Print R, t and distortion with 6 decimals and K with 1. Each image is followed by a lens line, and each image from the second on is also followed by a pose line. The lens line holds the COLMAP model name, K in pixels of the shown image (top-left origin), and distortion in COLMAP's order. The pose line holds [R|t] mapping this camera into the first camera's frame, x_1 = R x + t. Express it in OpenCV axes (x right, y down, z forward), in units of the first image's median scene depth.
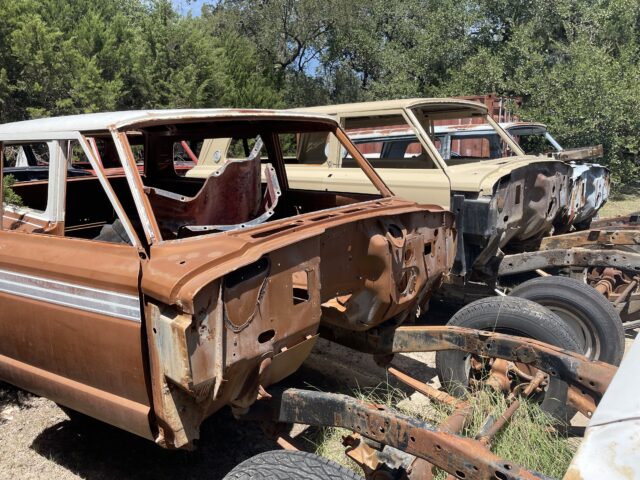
lens RADIAL K [[511.4, 0, 320.0], [0, 511.4, 240.0], [0, 0, 1]] dist [0.007324, 0.001647]
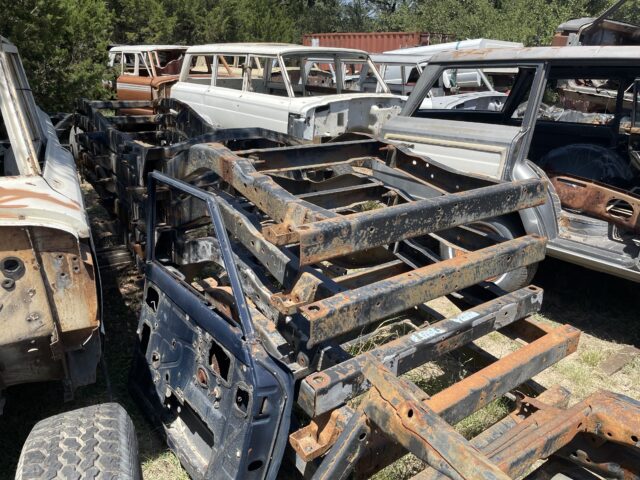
lens RADIAL K [[511.4, 0, 320.0], [0, 511.4, 240.0], [0, 0, 1]] dist [0.007324, 0.001647]
pose [[0.986501, 0.083955, -0.140593, 1.428998], [-0.061705, 0.985868, 0.155743, 0.476150], [0.151682, -0.144965, 0.977741, -2.621672]]
